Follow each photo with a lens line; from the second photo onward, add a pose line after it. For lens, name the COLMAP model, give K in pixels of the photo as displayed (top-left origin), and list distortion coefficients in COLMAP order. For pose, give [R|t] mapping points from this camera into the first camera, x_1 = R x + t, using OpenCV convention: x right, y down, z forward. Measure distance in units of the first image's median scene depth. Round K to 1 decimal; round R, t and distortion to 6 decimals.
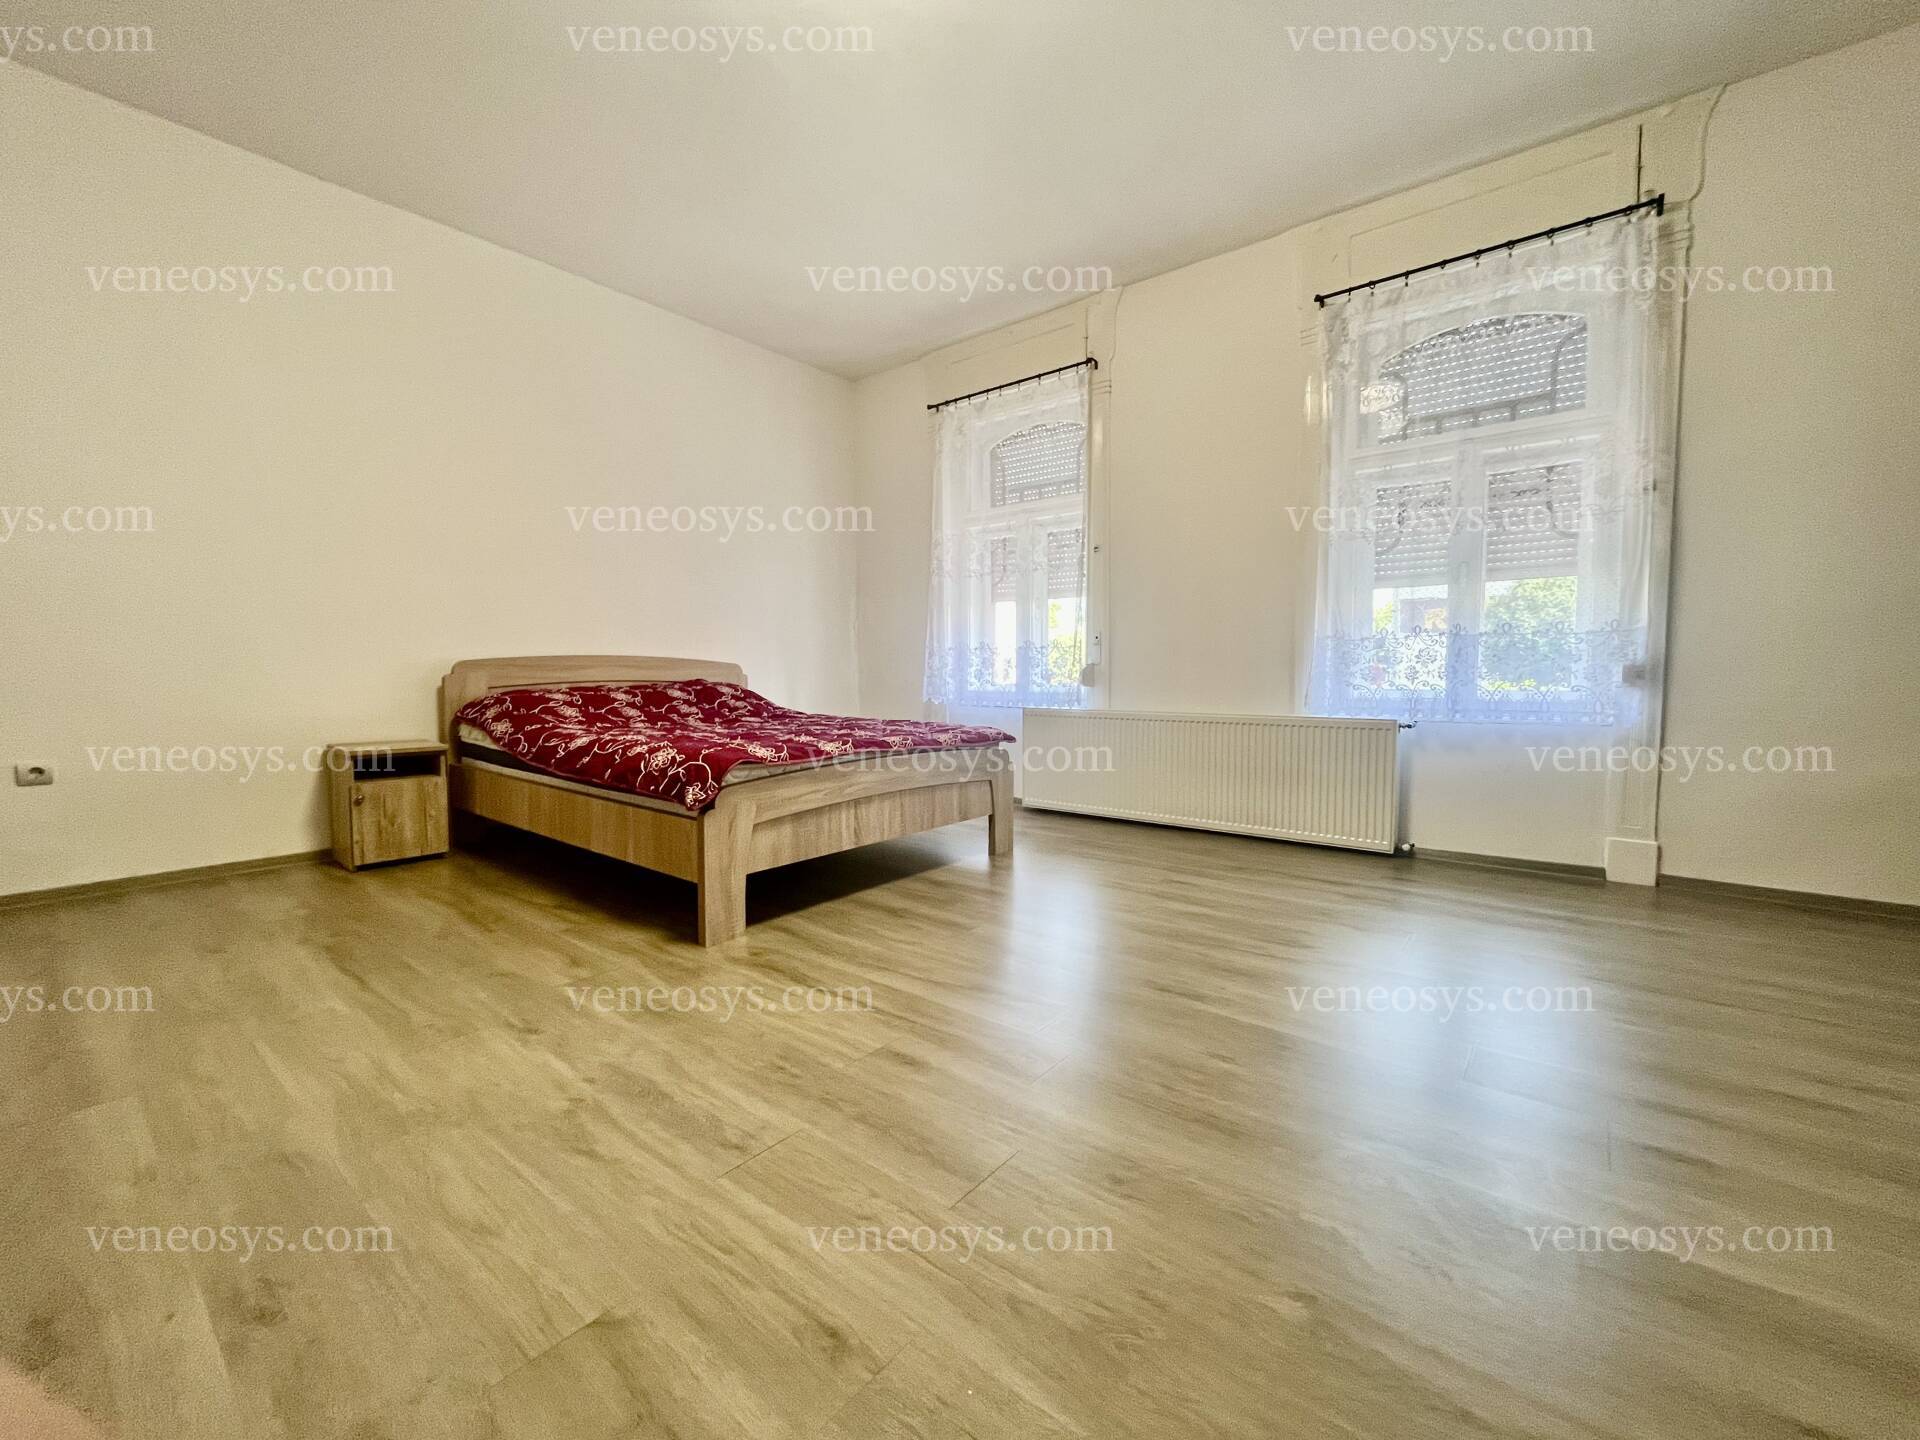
lens RADIAL K [[781.5, 0, 951.4], [0, 781.5, 707.8], [0, 0, 1]] dist [-0.006518, 0.001811]
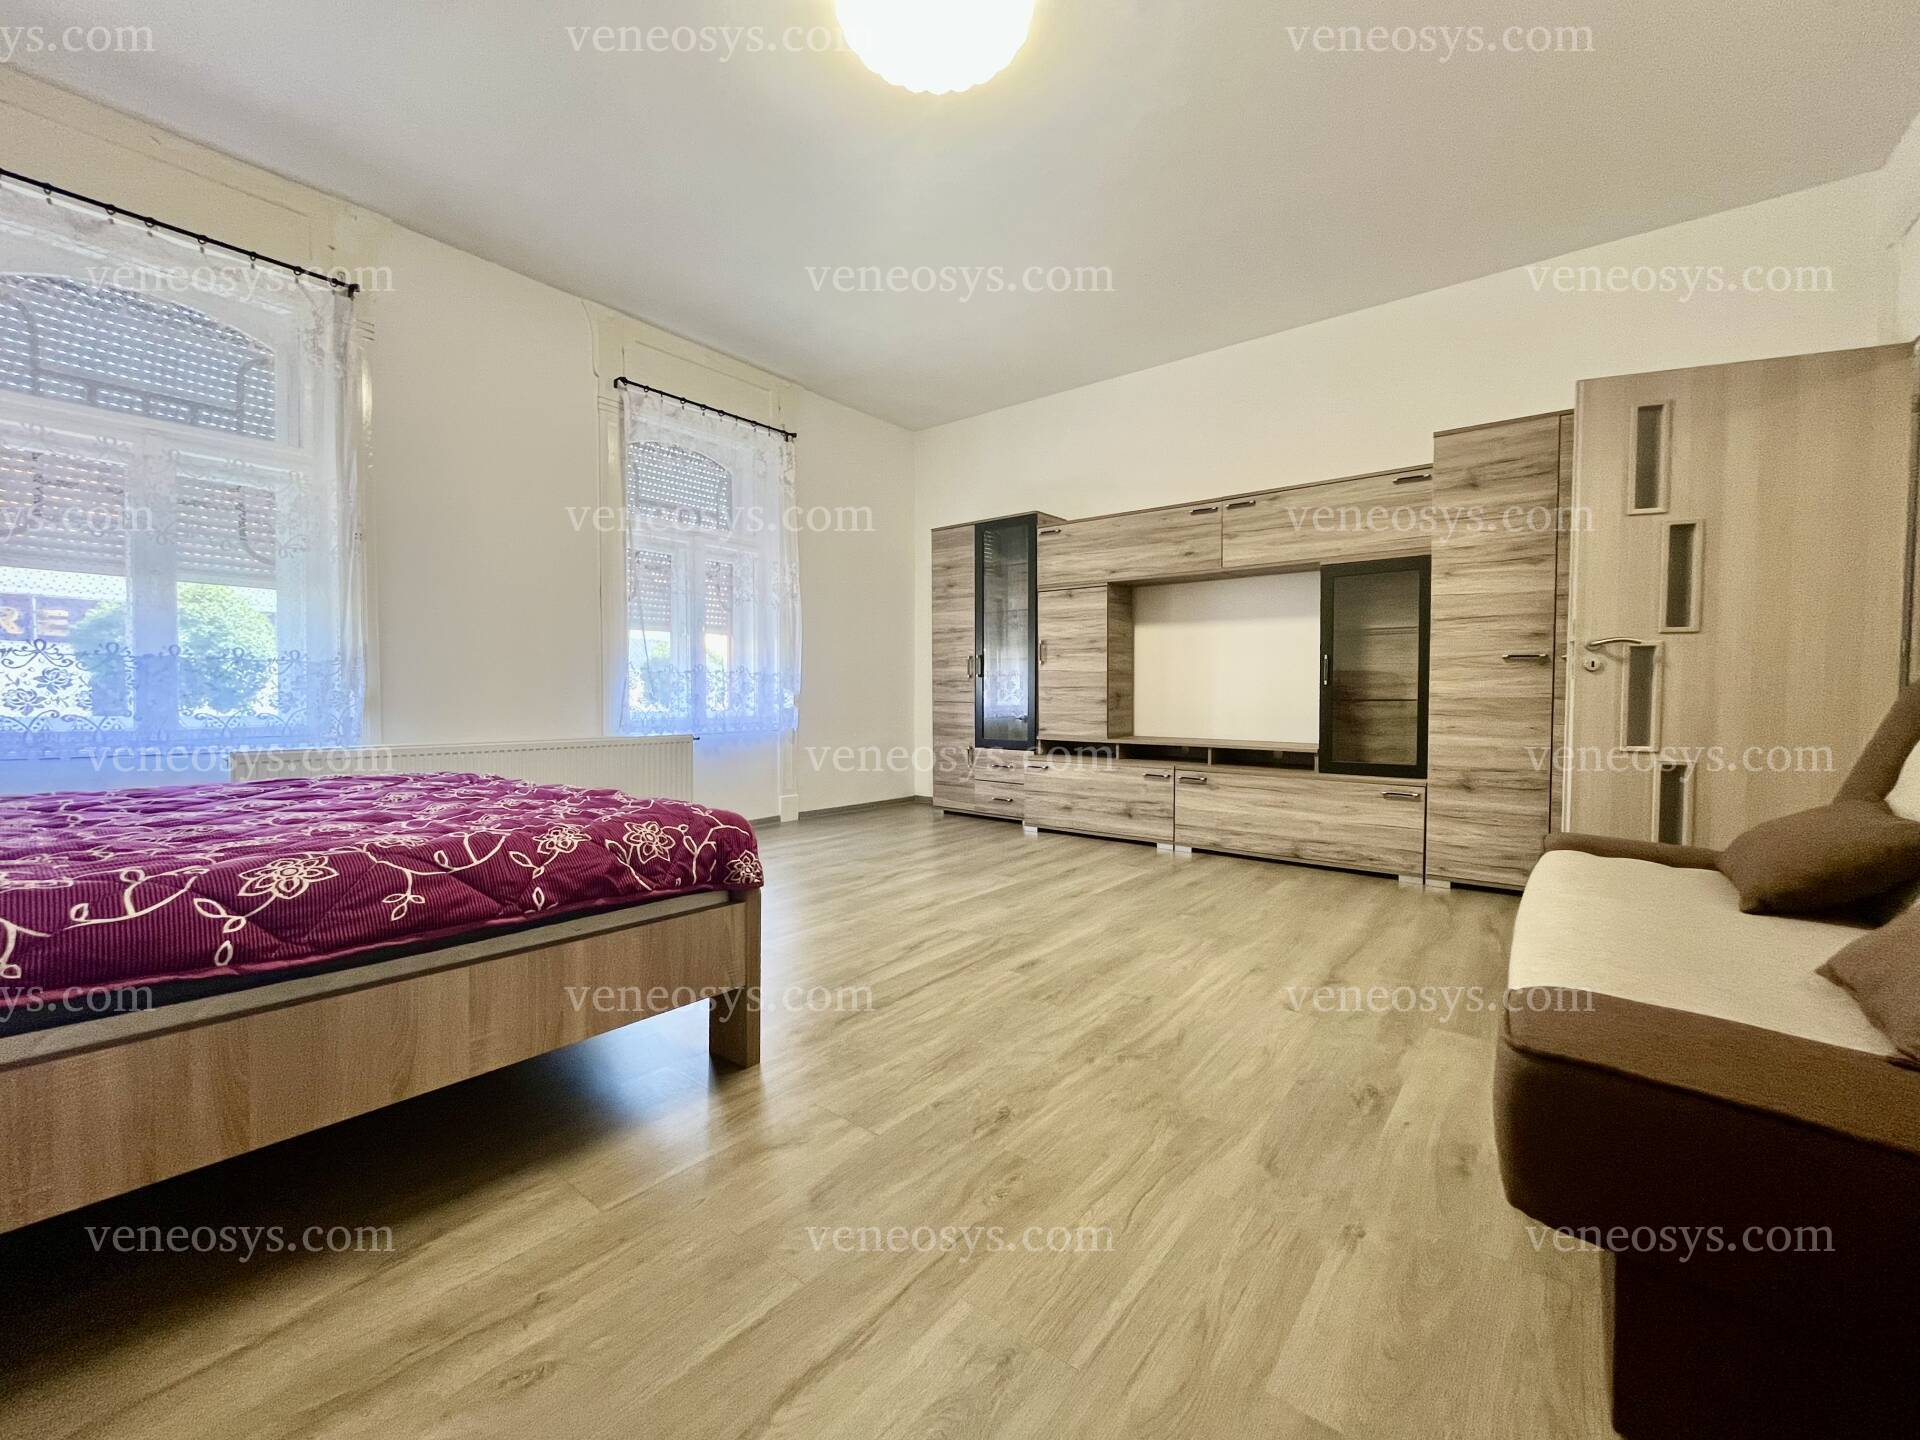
lens RADIAL K [[781.5, 0, 959.7], [0, 781.5, 724.5], [0, 0, 1]] dist [-0.006518, 0.001811]
pose [[-0.014495, -0.033455, 0.999335, -1.153704], [0.045423, 0.998386, 0.034082, -0.044559], [-0.998863, 0.045887, -0.012952, 0.859477]]
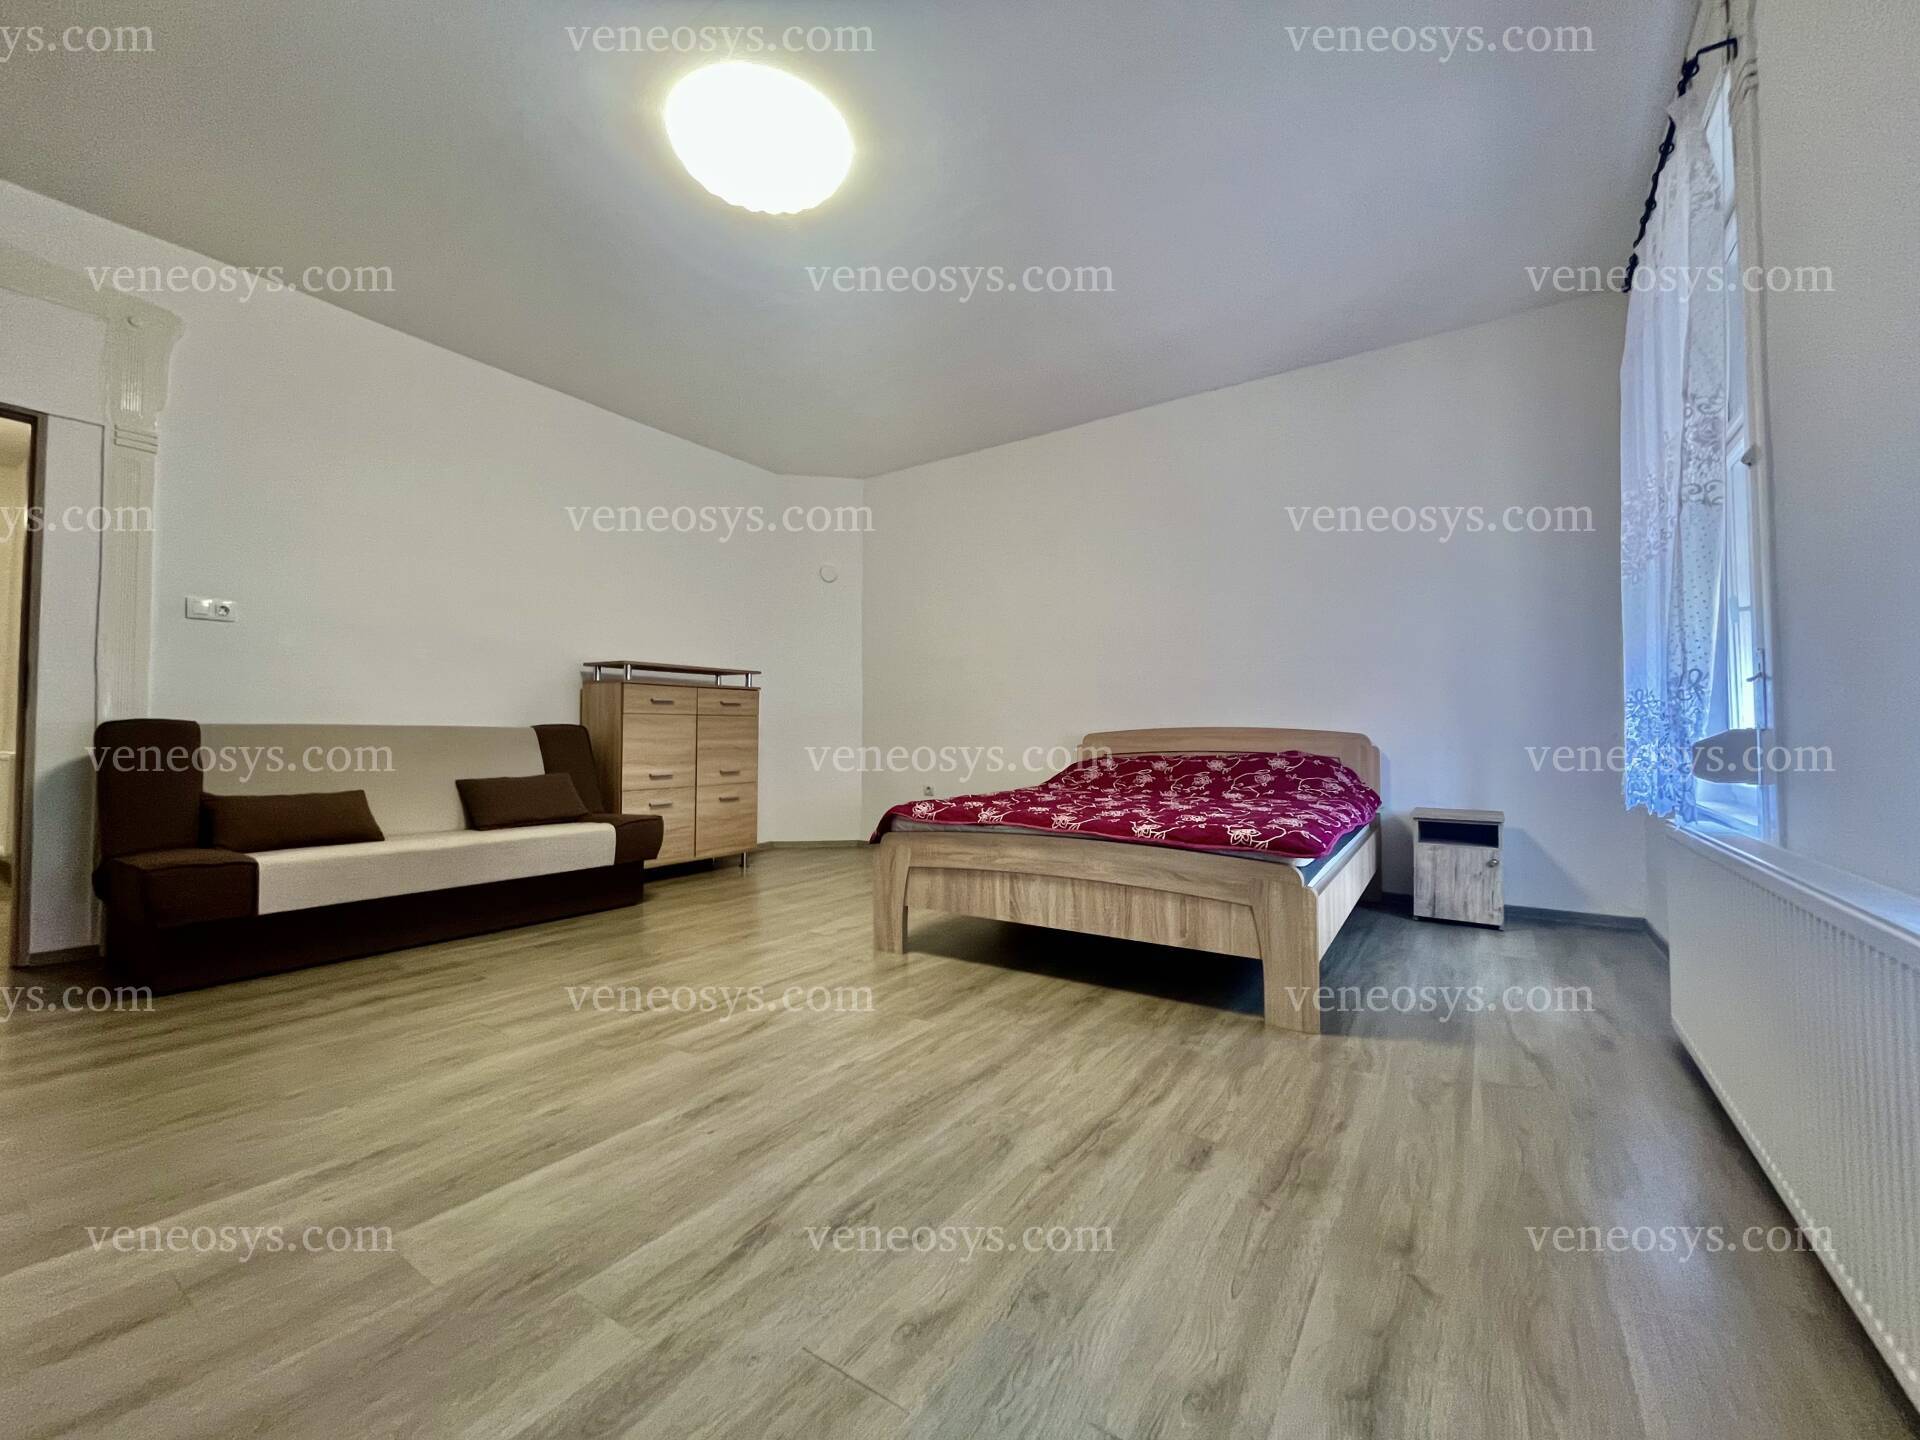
lens RADIAL K [[781.5, 0, 948.0], [0, 781.5, 727.3], [0, 0, 1]] dist [-0.006518, 0.001811]
pose [[0.076292, -0.016734, -0.996945, 1.101180], [-0.046573, 0.998708, -0.020327, -0.052887], [0.995997, 0.047982, 0.075414, 1.083575]]
